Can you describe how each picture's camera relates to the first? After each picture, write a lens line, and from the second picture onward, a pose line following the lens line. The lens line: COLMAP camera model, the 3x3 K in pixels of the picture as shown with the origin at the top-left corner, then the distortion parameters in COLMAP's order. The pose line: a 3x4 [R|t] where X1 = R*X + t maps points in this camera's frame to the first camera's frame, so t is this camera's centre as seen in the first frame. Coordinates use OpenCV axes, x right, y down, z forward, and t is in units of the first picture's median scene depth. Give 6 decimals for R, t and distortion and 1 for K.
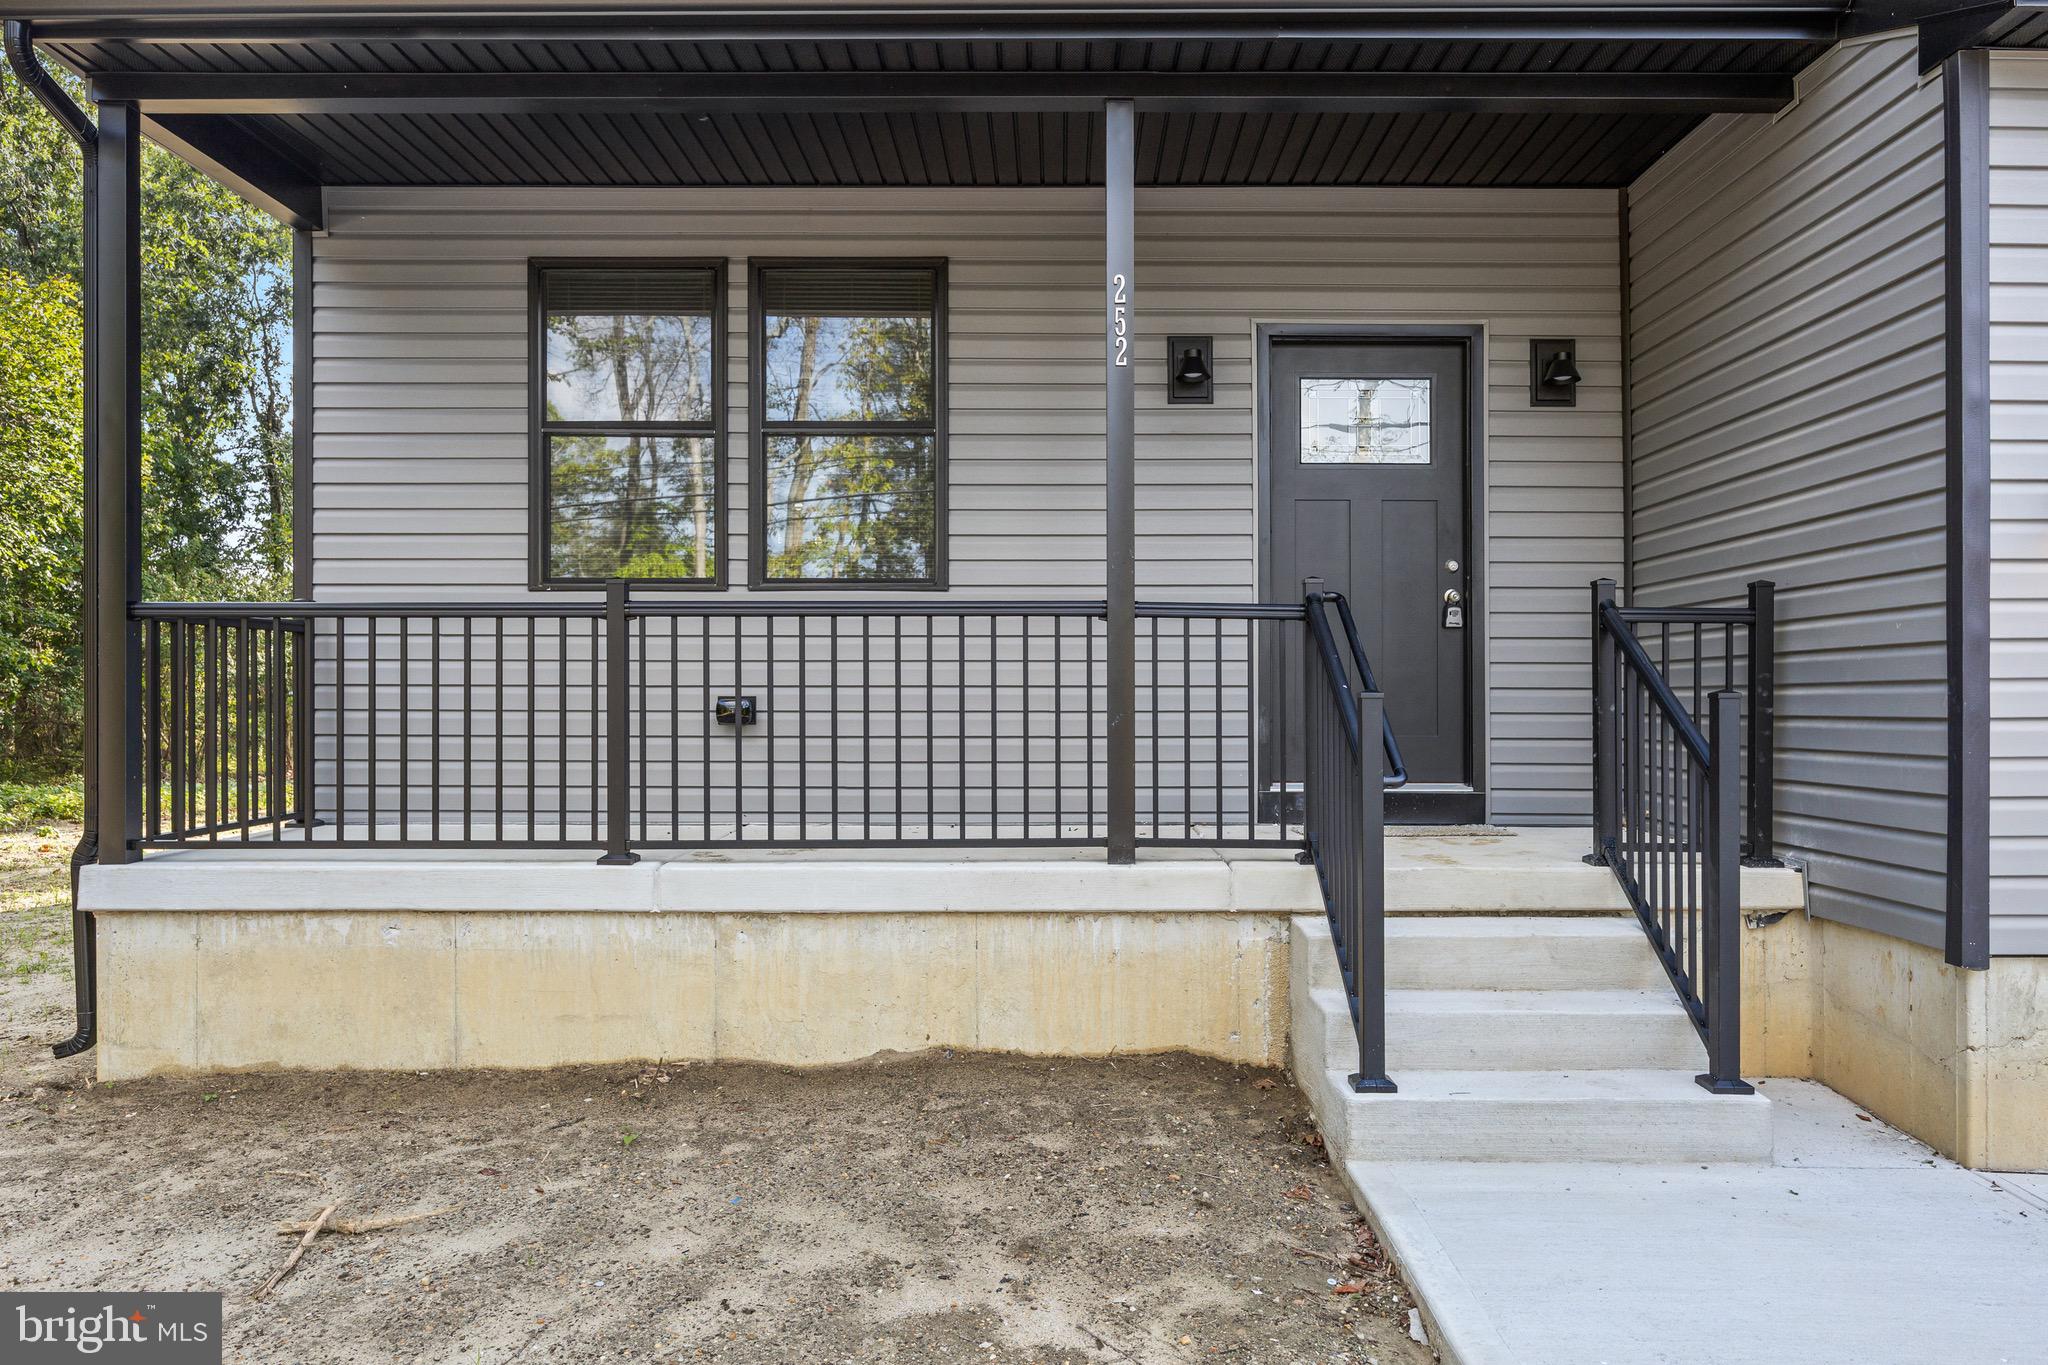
lens RADIAL K [[1560.3, 0, 1024.5], [0, 1560.3, 636.9], [0, 0, 1]] dist [0.004203, 0.003539]
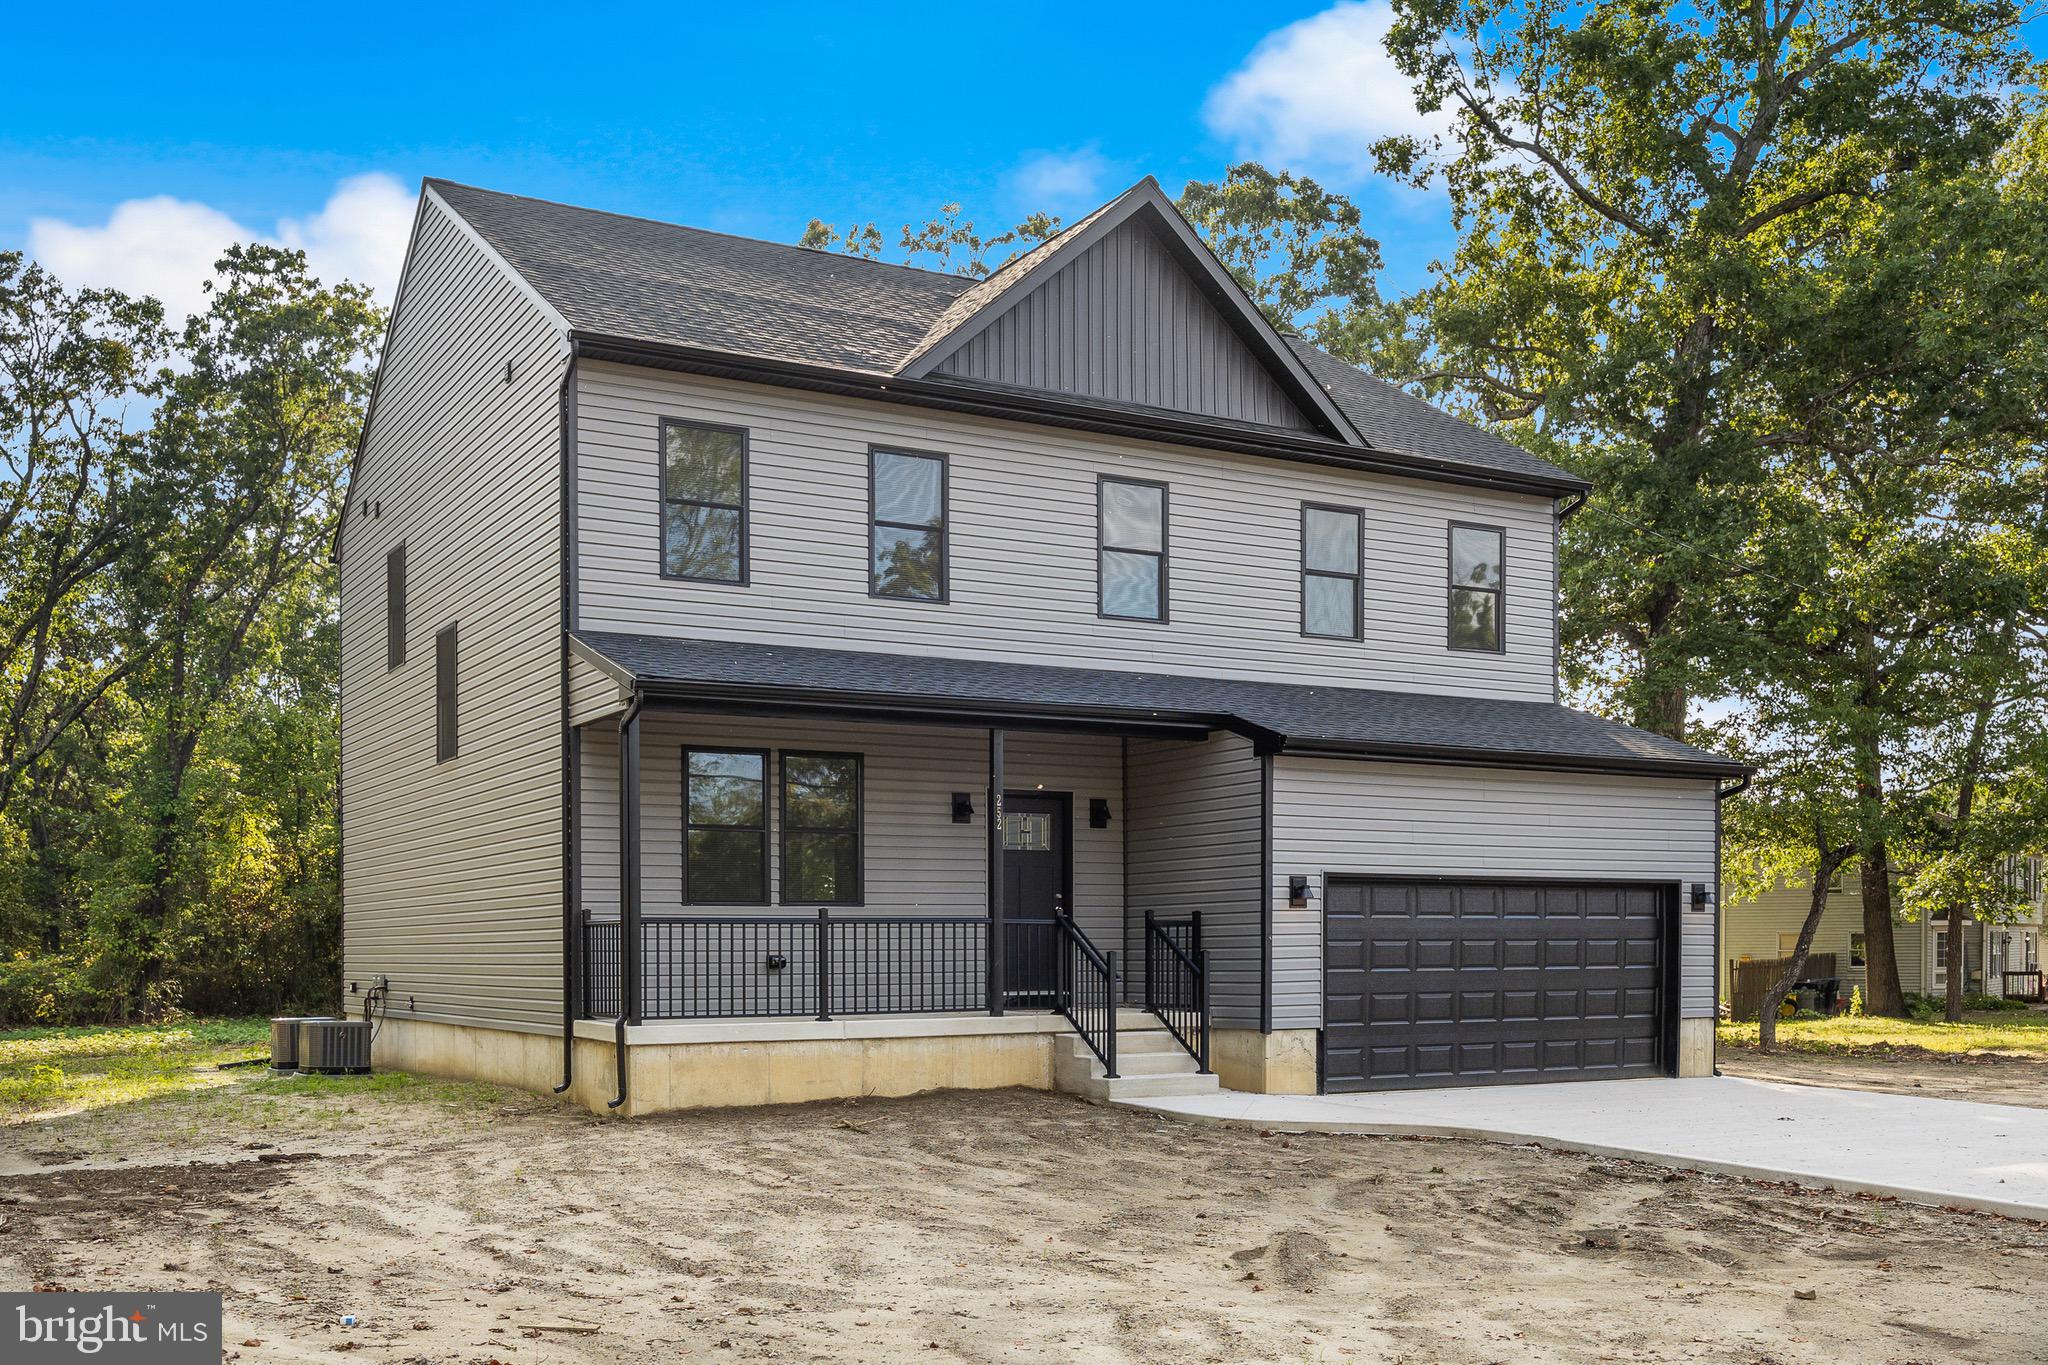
lens RADIAL K [[2192.9, 0, 1024.0], [0, 2192.9, 682.5], [0, 0, 1]] dist [-0.004859, -0.001301]
pose [[0.866807, 0.054266, 0.495682, -1.793084], [-0.011298, 0.995943, -0.089275, -0.089845], [-0.498516, 0.071784, 0.863903, -2.306793]]
